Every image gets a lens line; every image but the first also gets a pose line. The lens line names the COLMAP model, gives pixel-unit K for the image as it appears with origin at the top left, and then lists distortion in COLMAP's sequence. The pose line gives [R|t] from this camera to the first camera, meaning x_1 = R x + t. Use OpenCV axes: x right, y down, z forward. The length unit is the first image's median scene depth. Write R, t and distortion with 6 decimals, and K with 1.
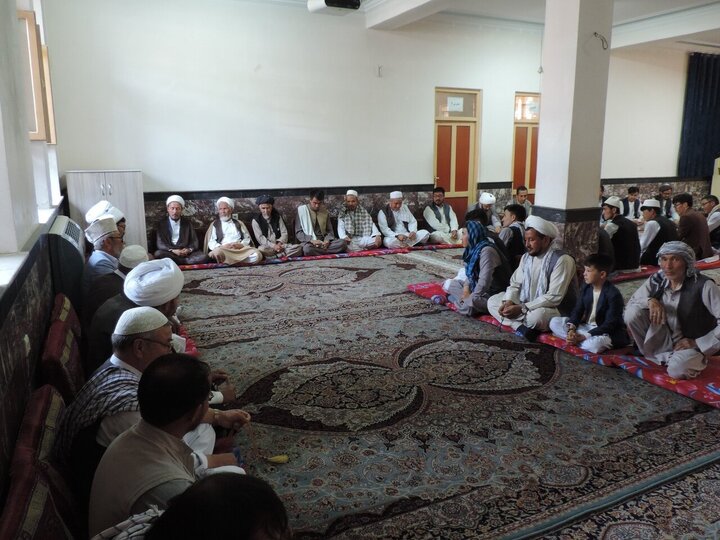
lens RADIAL K [[562.9, 0, 361.2], [0, 562.9, 272.0], [0, 0, 1]] dist [-0.028589, 0.005248]
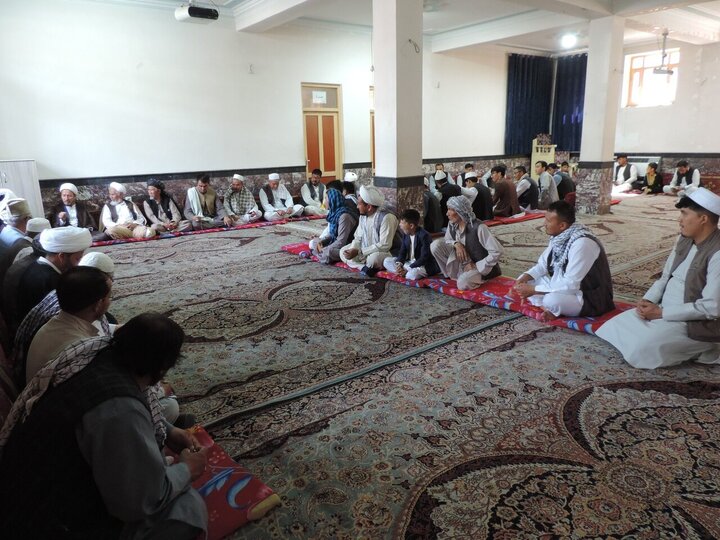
lens RADIAL K [[512.2, 0, 360.6], [0, 512.2, 273.3], [0, 0, 1]] dist [-0.013687, -0.004716]
pose [[0.979679, -0.069758, 0.188049, 0.051800], [0.062327, 0.997034, 0.045147, 0.058752], [-0.190641, -0.032509, 0.981121, -0.181780]]
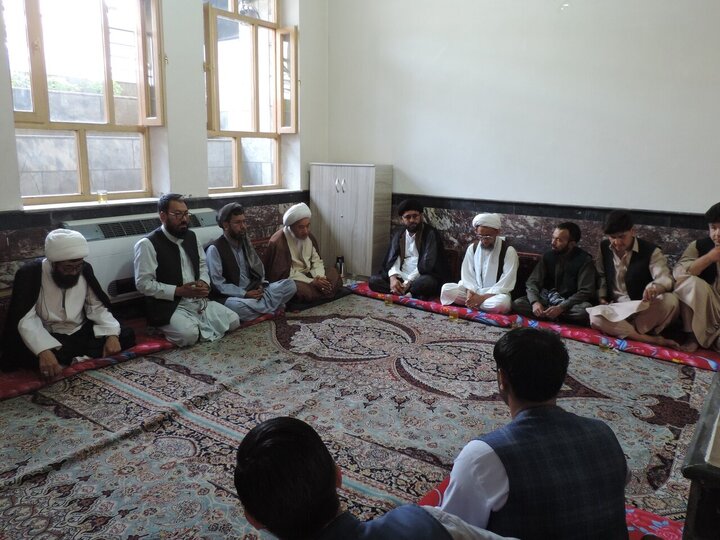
lens RADIAL K [[569.1, 0, 362.0], [0, 569.1, 267.1], [0, 0, 1]] dist [-0.021846, 0.000437]
pose [[0.470084, 0.186005, -0.862799, 0.521530], [-0.197104, 0.974978, 0.102800, -0.190187], [0.860332, 0.121737, 0.494984, 0.957409]]
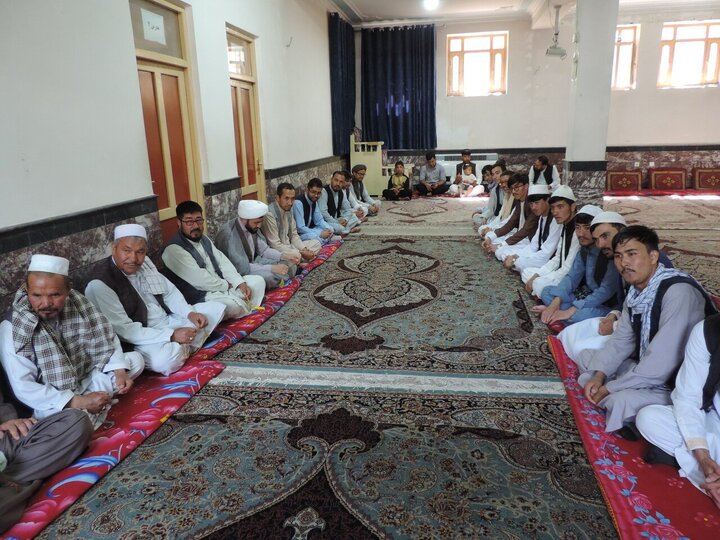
lens RADIAL K [[518.2, 0, 362.5], [0, 518.2, 267.2], [0, 0, 1]] dist [-0.008744, 0.000794]
pose [[0.580747, -0.217668, 0.784445, -0.257713], [0.193174, 0.972917, 0.126953, -0.253718], [-0.790833, 0.077806, 0.607066, 1.284393]]
